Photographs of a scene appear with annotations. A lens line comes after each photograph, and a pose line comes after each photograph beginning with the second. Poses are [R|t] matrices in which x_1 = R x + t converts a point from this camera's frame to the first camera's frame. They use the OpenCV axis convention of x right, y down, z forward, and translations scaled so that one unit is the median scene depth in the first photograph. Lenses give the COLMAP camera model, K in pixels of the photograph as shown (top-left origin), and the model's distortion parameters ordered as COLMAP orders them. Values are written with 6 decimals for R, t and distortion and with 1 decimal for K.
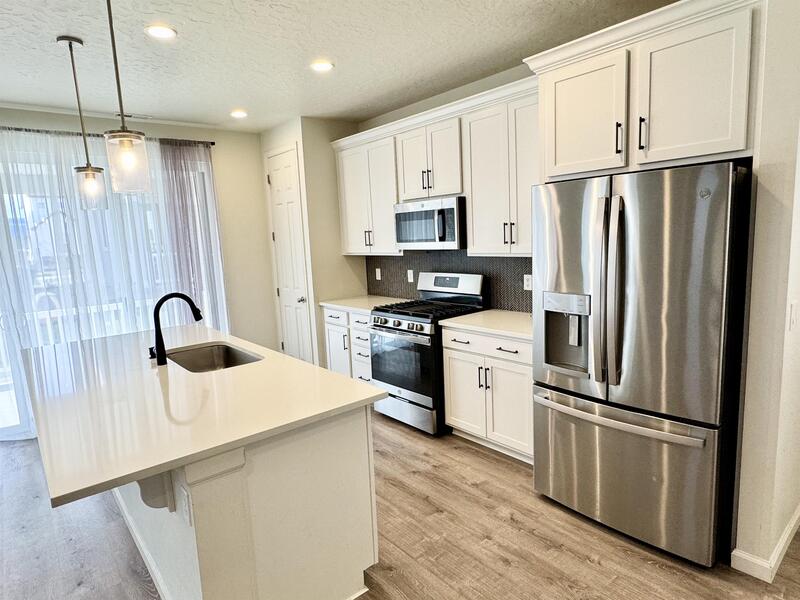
lens RADIAL K [[468.3, 0, 398.4], [0, 468.3, 303.0], [0, 0, 1]] dist [-0.013035, 0.008307]
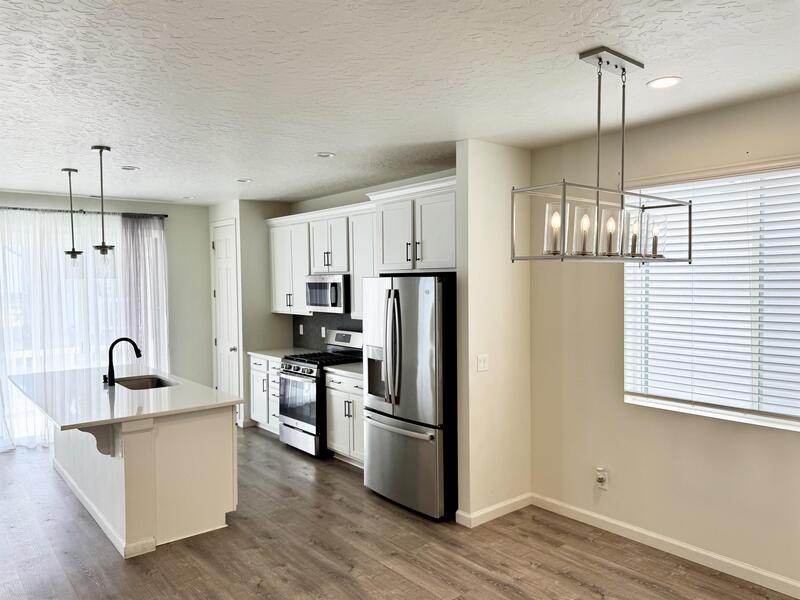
lens RADIAL K [[588.9, 0, 406.0], [0, 588.9, 306.1], [0, 0, 1]] dist [0.040081, -0.054867]
pose [[0.999264, 0.037949, -0.005527, 0.319396], [-0.038310, 0.994339, -0.099106, 0.023037], [0.001735, 0.099245, 0.995062, -0.668282]]
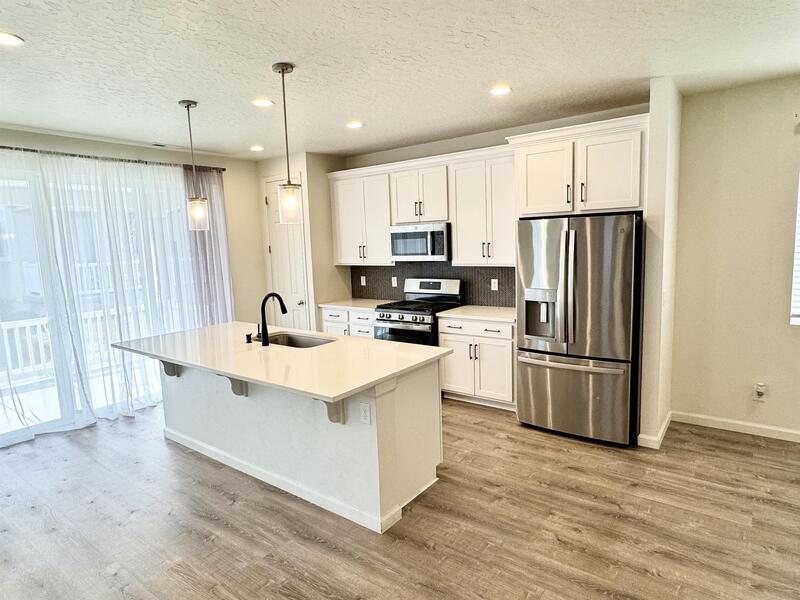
lens RADIAL K [[468.3, 0, 401.3], [0, 468.3, 304.2], [0, 0, 1]] dist [-0.013035, 0.008307]
pose [[0.974259, -0.018775, 0.224649, -0.316708], [0.023154, 0.999589, -0.016874, 0.032262], [-0.224240, 0.021641, 0.974294, -0.305294]]
